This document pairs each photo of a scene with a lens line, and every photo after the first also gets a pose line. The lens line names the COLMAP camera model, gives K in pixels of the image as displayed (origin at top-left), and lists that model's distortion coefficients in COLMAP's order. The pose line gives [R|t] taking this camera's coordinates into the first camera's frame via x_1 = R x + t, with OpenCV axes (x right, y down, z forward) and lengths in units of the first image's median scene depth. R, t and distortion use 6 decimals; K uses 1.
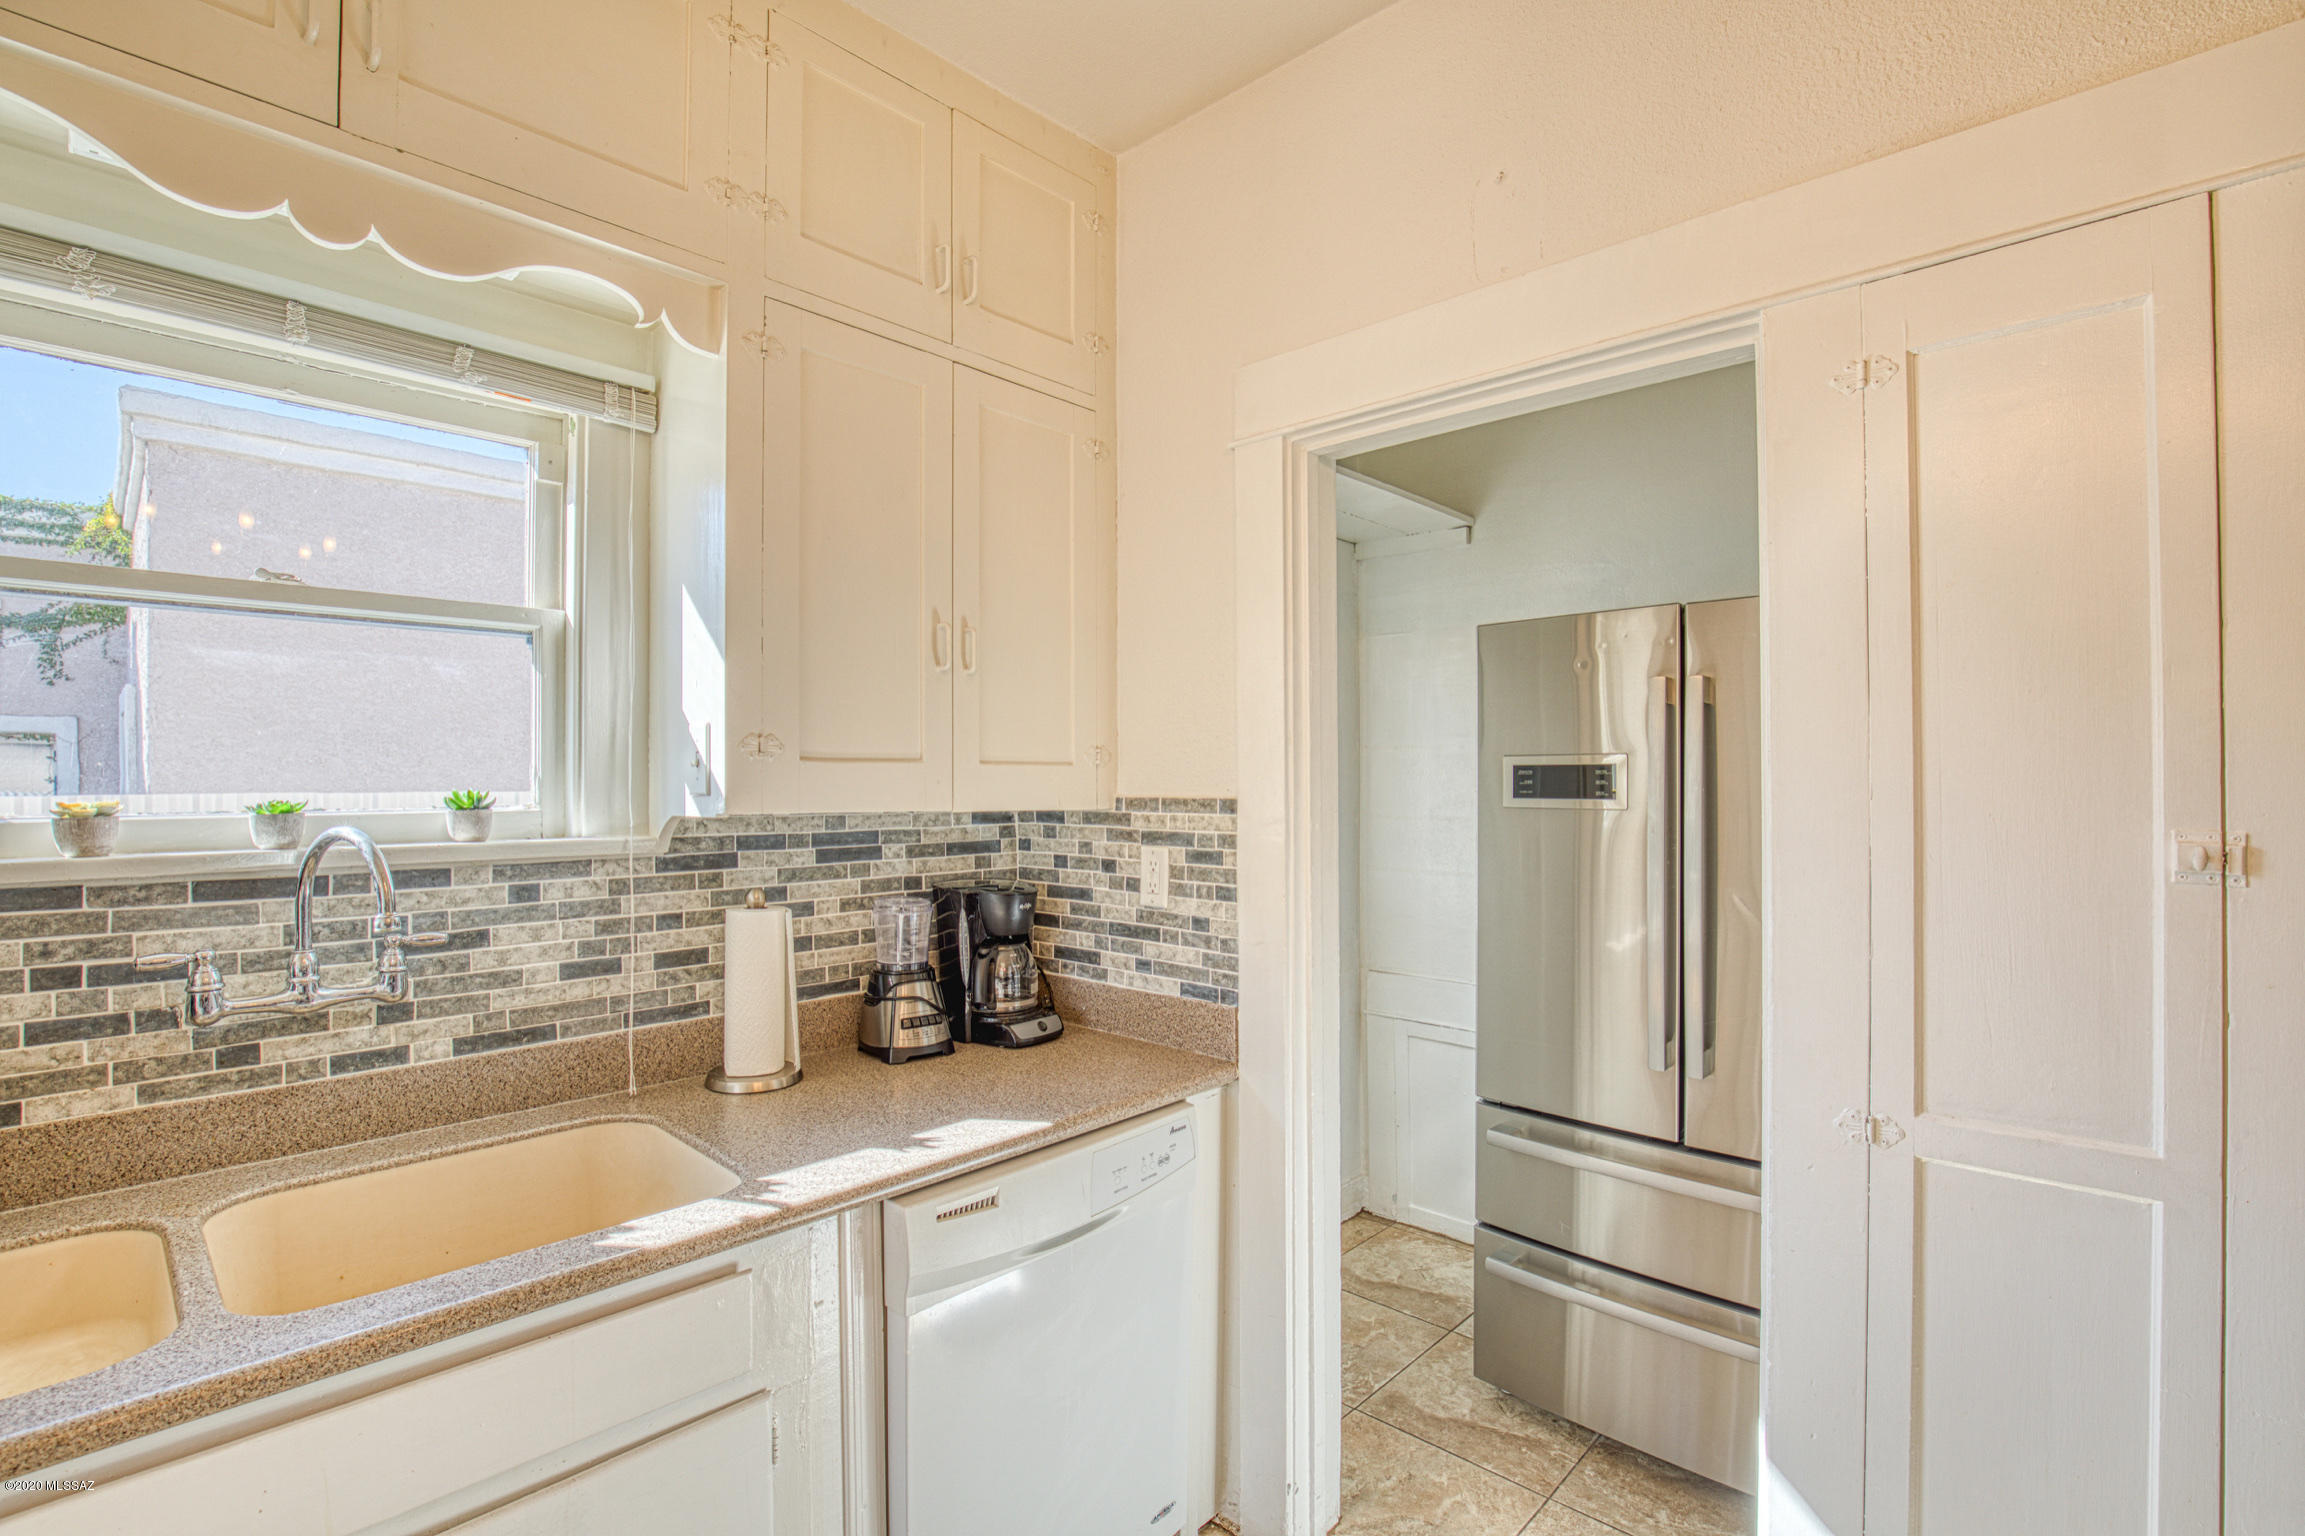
lens RADIAL K [[1050.0, 0, 1165.5], [0, 1050.0, 773.4], [0, 0, 1]] dist [-0.037114, 0.006172]
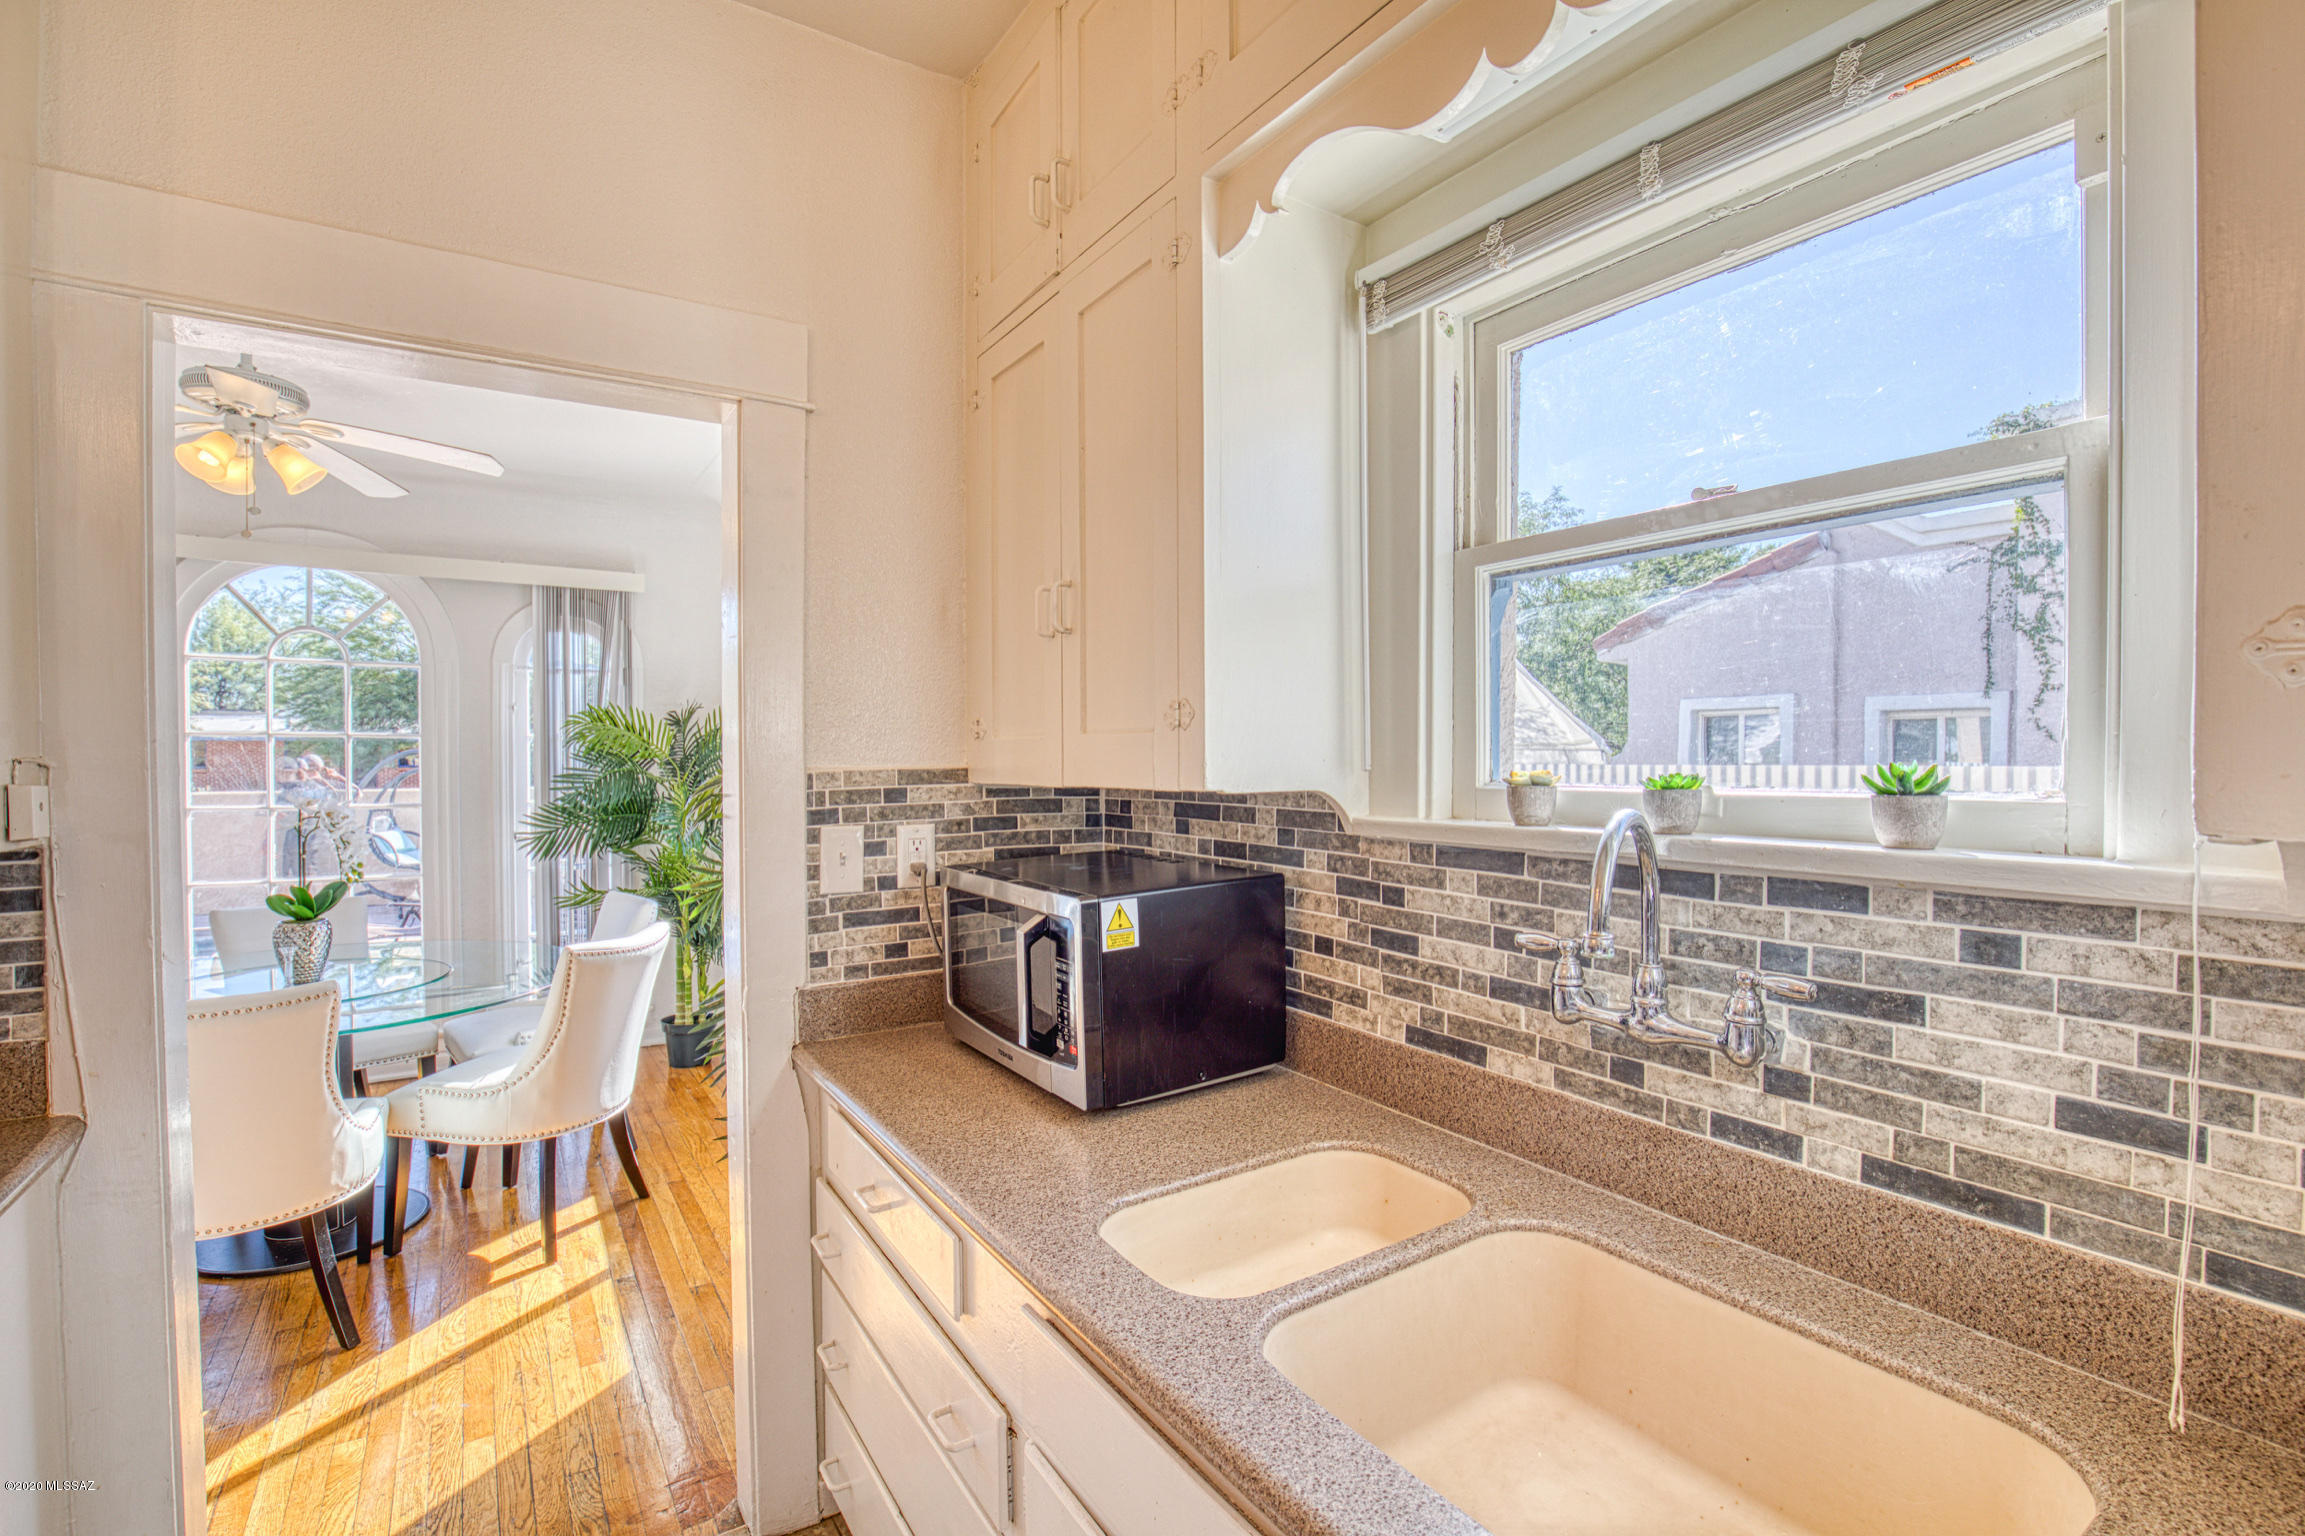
lens RADIAL K [[1050.0, 0, 1168.3], [0, 1050.0, 776.3], [0, 0, 1]] dist [-0.037114, 0.006172]
pose [[-0.229805, 0.021488, -0.972999, 0.019381], [0.008753, 0.999761, 0.020012, 0.007679], [0.973197, -0.003918, -0.229938, 0.704512]]
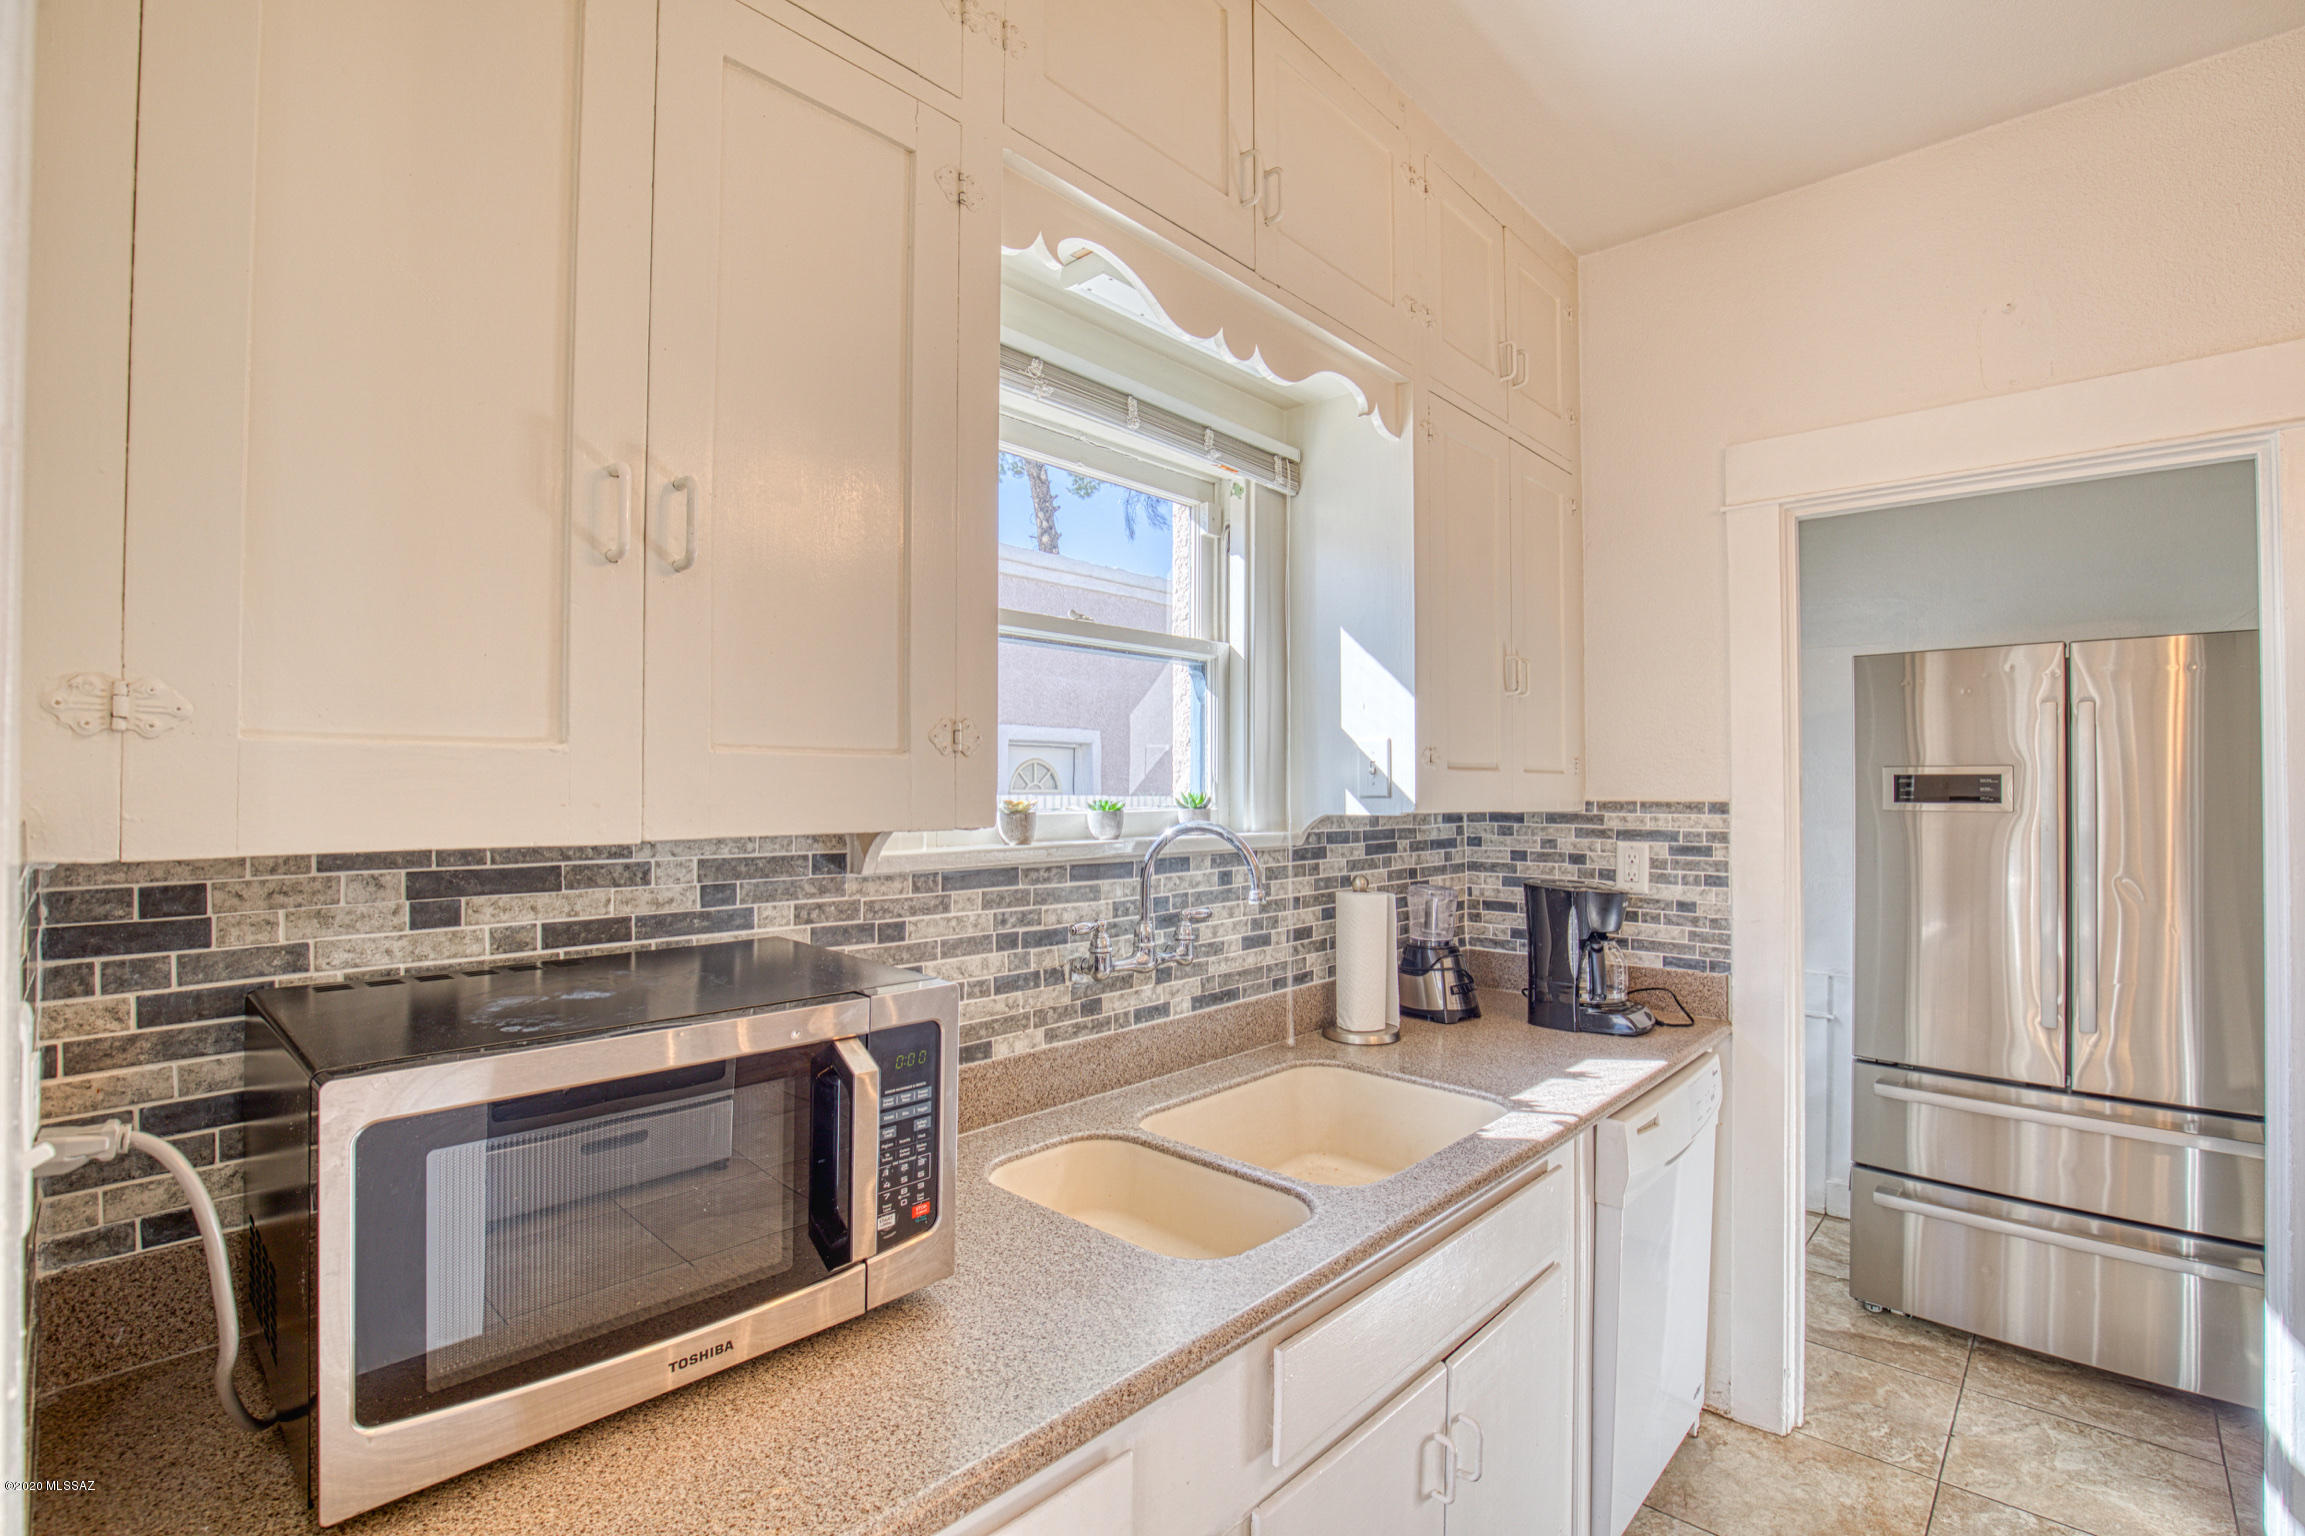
lens RADIAL K [[1050.0, 0, 1158.2], [0, 1050.0, 774.6], [0, 0, 1]] dist [-0.037114, 0.006172]
pose [[0.999958, 0.003492, 0.008436, -0.715565], [-0.003430, 0.999967, -0.007300, 0.004341], [-0.008461, 0.007271, 0.999938, -0.228485]]
